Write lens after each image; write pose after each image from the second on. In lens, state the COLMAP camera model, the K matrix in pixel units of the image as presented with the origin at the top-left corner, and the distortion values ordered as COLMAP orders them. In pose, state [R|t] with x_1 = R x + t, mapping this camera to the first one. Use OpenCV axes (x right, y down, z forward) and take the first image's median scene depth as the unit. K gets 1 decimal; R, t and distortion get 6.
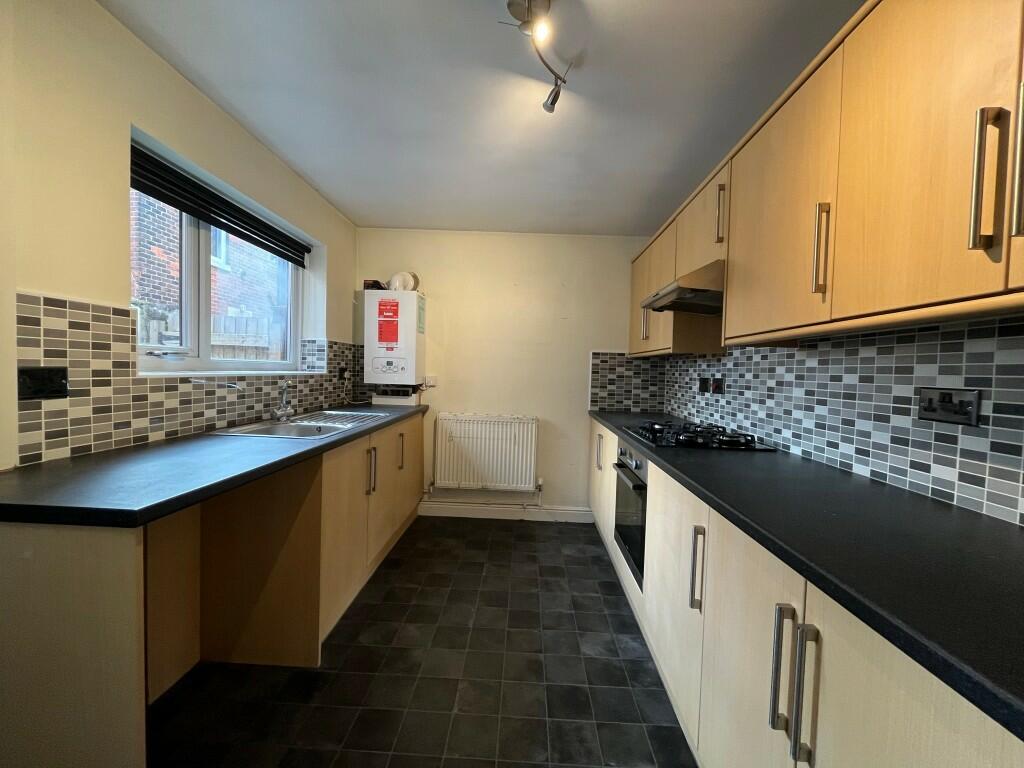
lens RADIAL K [[408.7, 0, 512.0], [0, 408.7, 384.0], [0, 0, 1]] dist [0.000077, 0.000015]
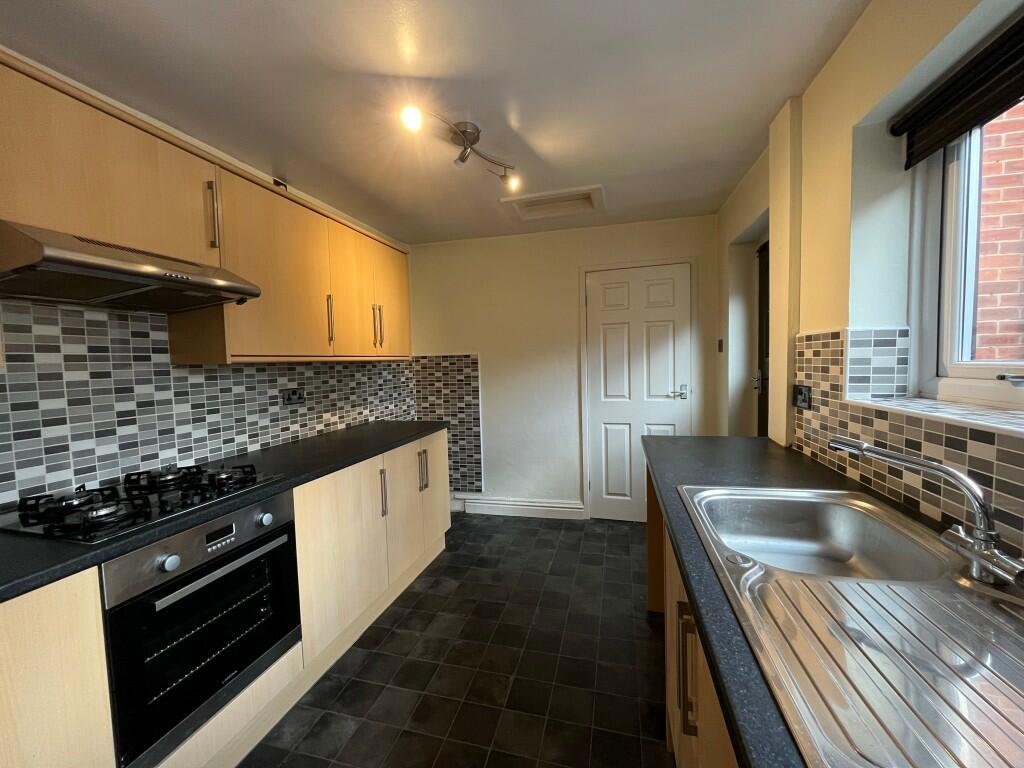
lens RADIAL K [[408.7, 0, 512.0], [0, 408.7, 384.0], [0, 0, 1]] dist [0.000077, 0.000015]
pose [[-0.975580, -0.013772, 0.219213, -0.371314], [0.007287, 0.995453, 0.094971, -0.145516], [-0.219525, 0.094249, -0.971044, 1.991299]]
